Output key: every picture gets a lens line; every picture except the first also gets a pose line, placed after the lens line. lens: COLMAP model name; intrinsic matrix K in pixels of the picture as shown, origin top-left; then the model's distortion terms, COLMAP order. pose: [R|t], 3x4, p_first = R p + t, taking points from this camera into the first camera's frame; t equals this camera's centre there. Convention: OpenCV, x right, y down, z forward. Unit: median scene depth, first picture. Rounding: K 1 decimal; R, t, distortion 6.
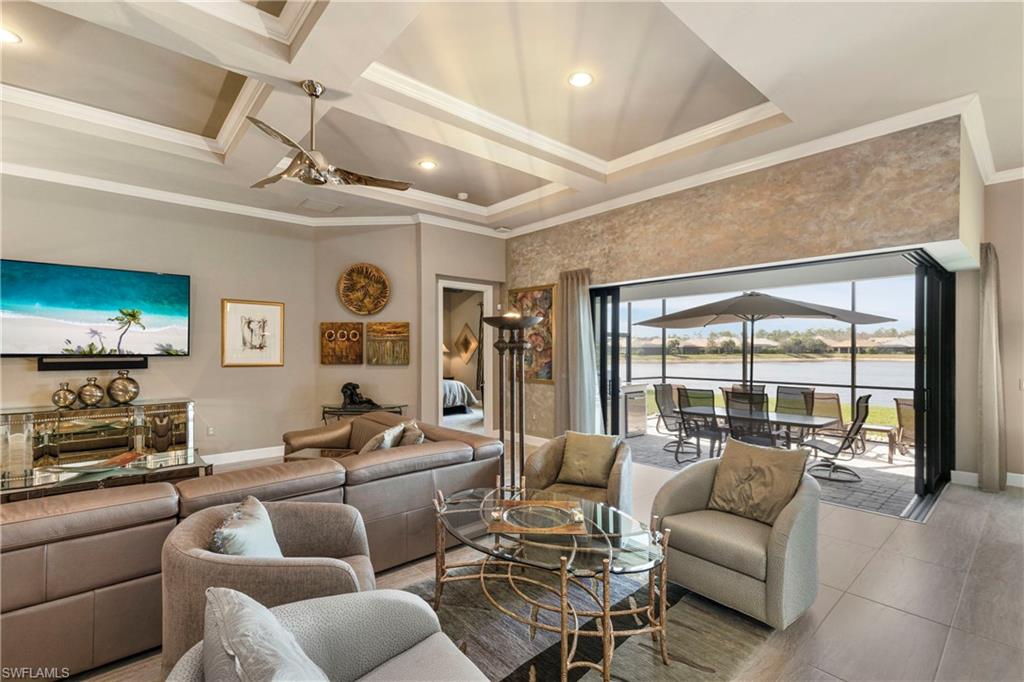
lens RADIAL K [[462.7, 0, 515.3], [0, 462.7, 348.0], [0, 0, 1]] dist [0.010406, -0.003548]
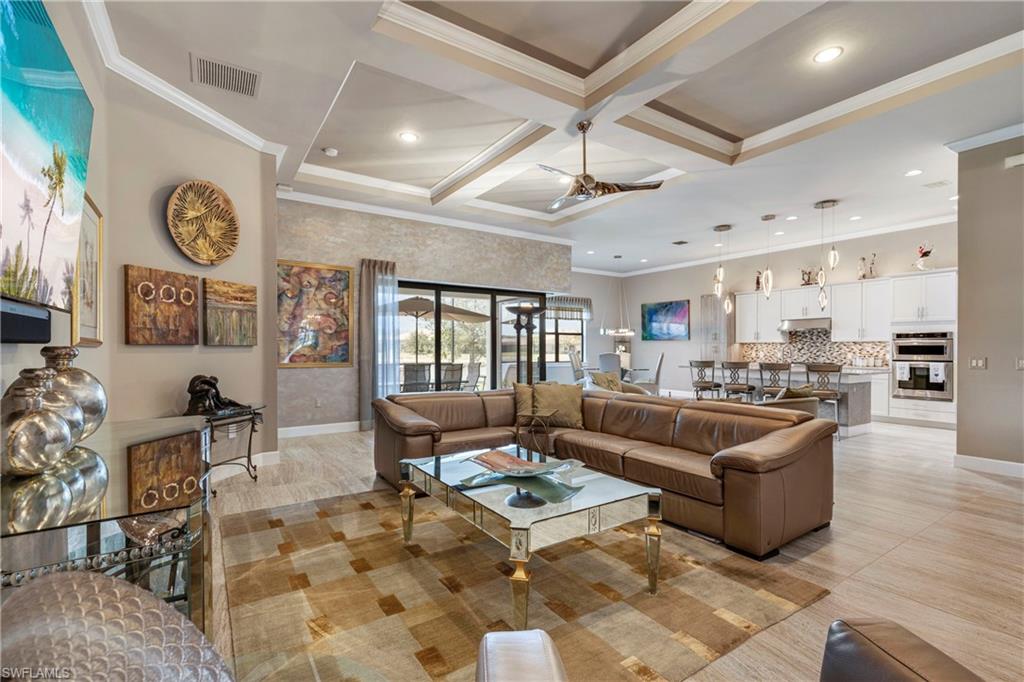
lens RADIAL K [[462.7, 0, 517.5], [0, 462.7, 350.6], [0, 0, 1]] dist [0.010406, -0.003548]
pose [[0.137895, -0.005624, 0.990431, -1.053344], [-0.004215, 0.999971, 0.006265, 0.043681], [-0.990438, -0.005038, 0.137867, 0.599263]]
